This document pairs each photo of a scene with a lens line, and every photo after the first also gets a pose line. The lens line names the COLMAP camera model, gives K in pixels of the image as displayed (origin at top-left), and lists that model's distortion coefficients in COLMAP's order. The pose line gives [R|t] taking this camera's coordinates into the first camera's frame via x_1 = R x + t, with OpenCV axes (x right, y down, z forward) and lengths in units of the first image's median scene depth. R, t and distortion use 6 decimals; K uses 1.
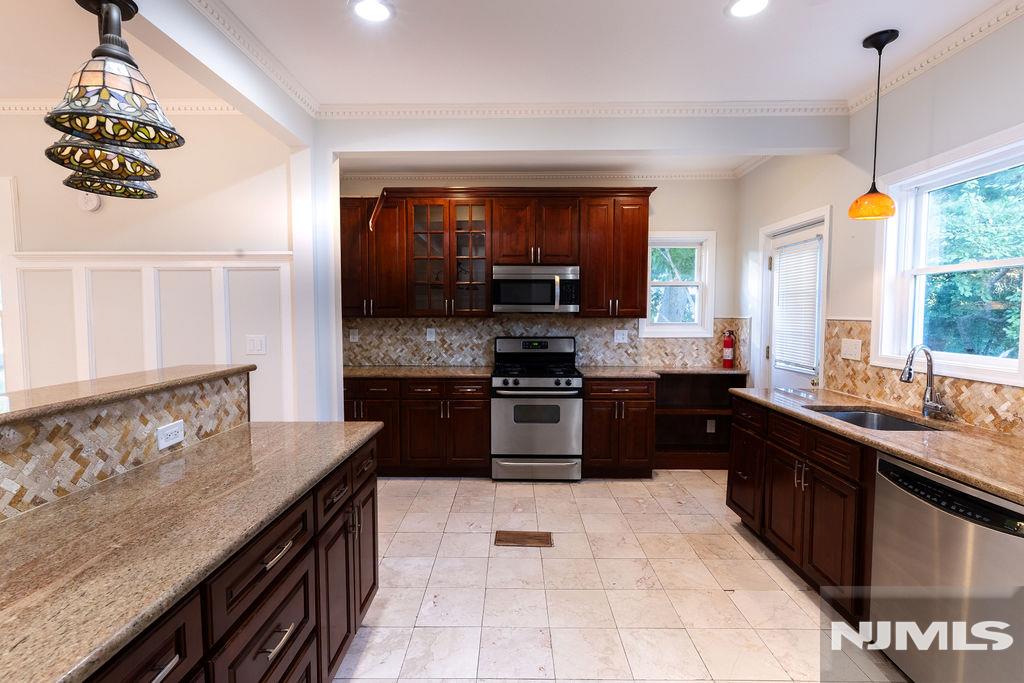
lens RADIAL K [[463.8, 0, 510.7], [0, 463.8, 341.7], [0, 0, 1]] dist [0.003493, 0.002100]
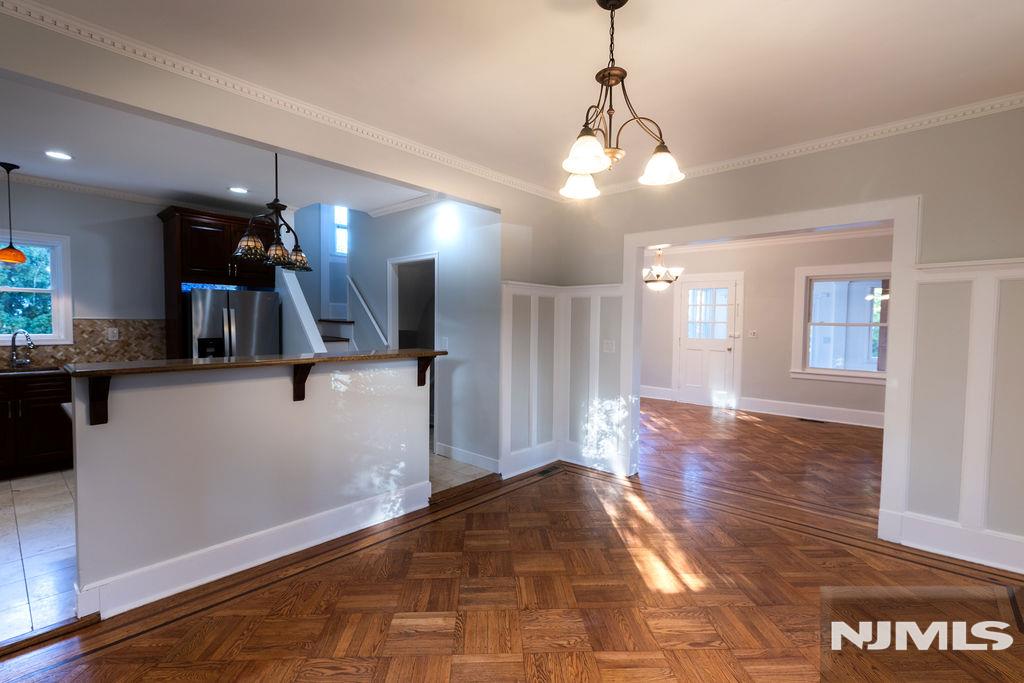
lens RADIAL K [[463.8, 0, 511.4], [0, 463.8, 339.1], [0, 0, 1]] dist [0.003493, 0.002100]
pose [[-0.755519, -0.036224, 0.654125, -1.076101], [0.026131, 0.996009, 0.085339, -0.037798], [-0.654606, 0.081568, -0.751557, 0.617500]]
